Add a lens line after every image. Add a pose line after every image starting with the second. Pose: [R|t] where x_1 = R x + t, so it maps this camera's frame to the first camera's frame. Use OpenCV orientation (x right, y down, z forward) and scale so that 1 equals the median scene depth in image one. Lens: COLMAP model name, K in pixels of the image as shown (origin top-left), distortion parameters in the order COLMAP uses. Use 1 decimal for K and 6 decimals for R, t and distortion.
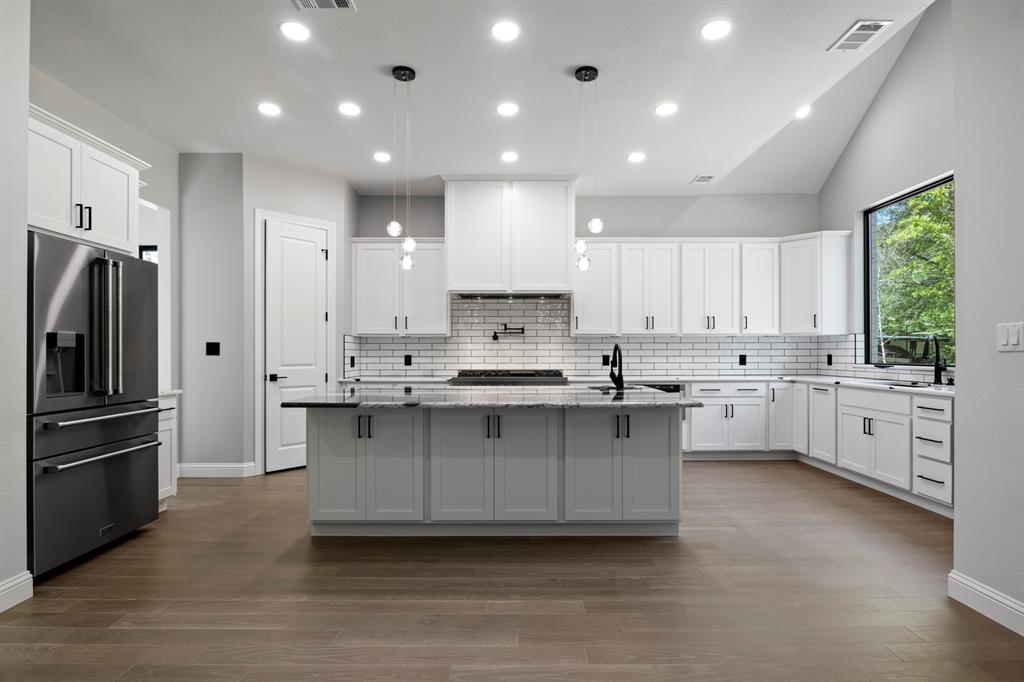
lens RADIAL K [[527.4, 0, 507.7], [0, 527.4, 349.5], [0, 0, 1]] dist [-0.014363, -0.000150]
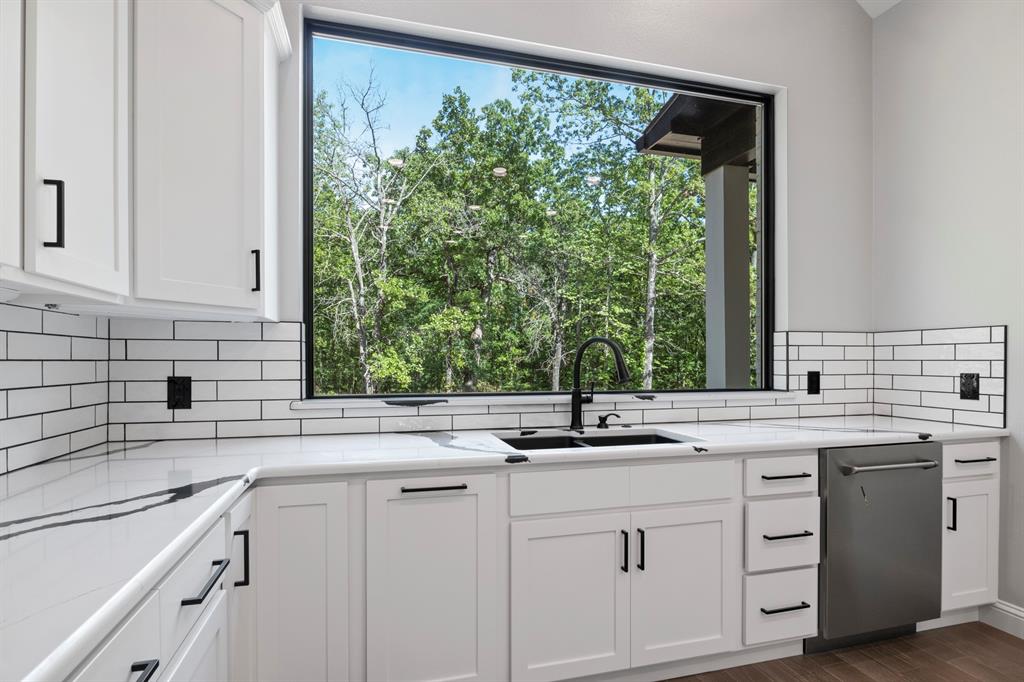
lens RADIAL K [[527.4, 0, 511.6], [0, 527.4, 363.1], [0, 0, 1]] dist [-0.014363, -0.000150]
pose [[-0.283640, -0.005041, 0.958917, 0.272380], [-0.007389, 0.999968, 0.003071, -0.001786], [-0.958902, -0.006214, -0.283669, 1.036352]]
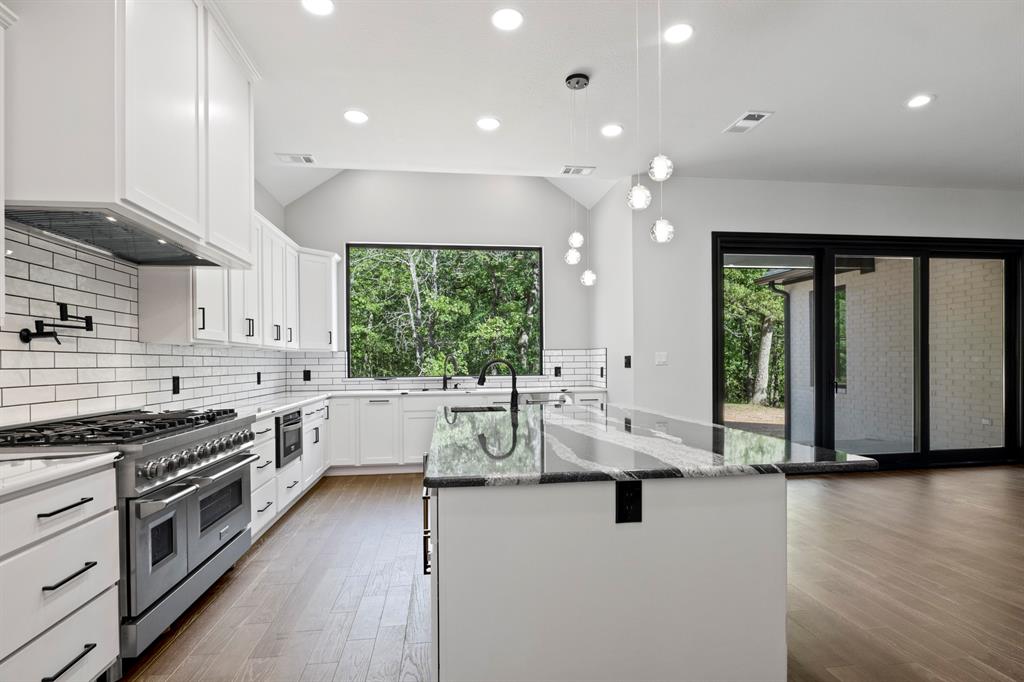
lens RADIAL K [[527.4, 0, 514.6], [0, 527.4, 359.2], [0, 0, 1]] dist [-0.014363, -0.000150]
pose [[-0.160092, 0.007814, 0.987071, -0.544888], [0.003858, 0.999966, -0.007290, -0.003416], [-0.987094, 0.002641, -0.160117, 0.886884]]
